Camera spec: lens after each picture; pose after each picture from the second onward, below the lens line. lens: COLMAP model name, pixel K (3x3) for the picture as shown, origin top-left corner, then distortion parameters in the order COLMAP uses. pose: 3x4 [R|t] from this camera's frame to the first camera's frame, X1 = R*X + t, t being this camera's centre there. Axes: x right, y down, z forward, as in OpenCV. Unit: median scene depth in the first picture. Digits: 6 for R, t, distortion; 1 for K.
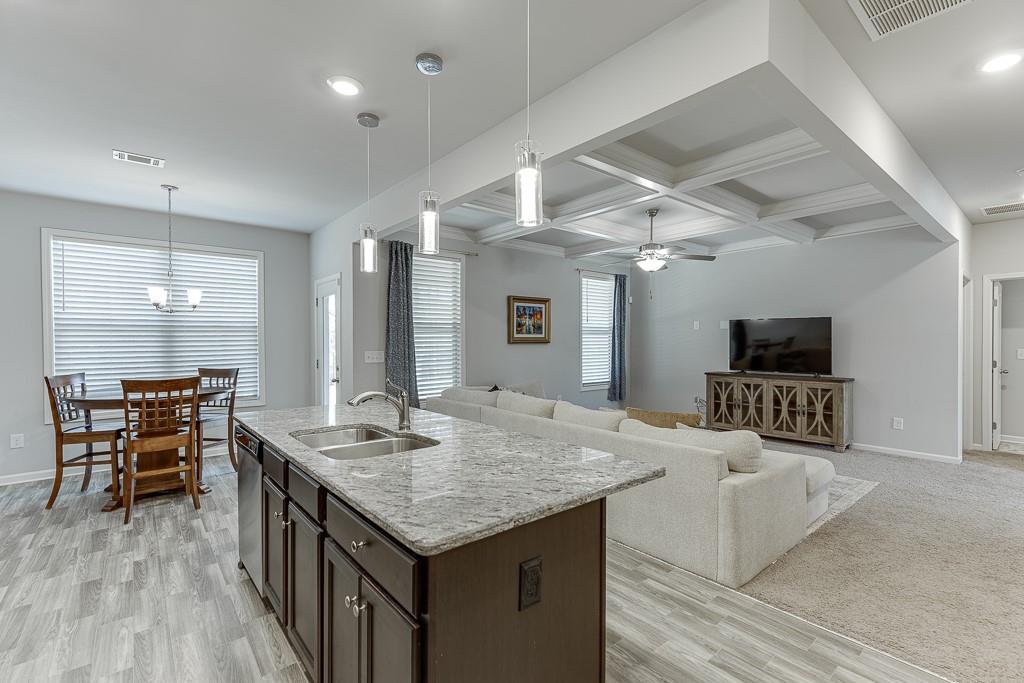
lens RADIAL K [[463.3, 0, 523.3], [0, 463.3, 341.9], [0, 0, 1]] dist [0.006773, -0.000705]
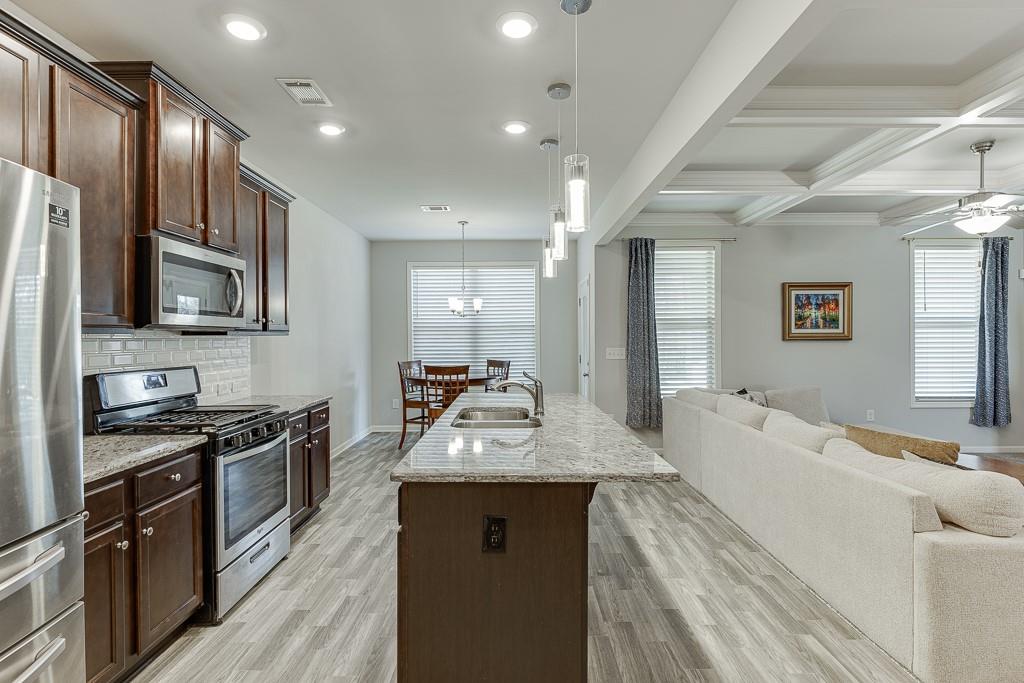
lens RADIAL K [[504.9, 0, 513.1], [0, 504.9, 336.1], [0, 0, 1]] dist [-0.003298, -0.001187]
pose [[0.755716, -0.003173, -0.654891, 0.236431], [0.000306, 0.999990, -0.004491, -0.000701], [0.654899, 0.003193, 0.755710, 0.003597]]
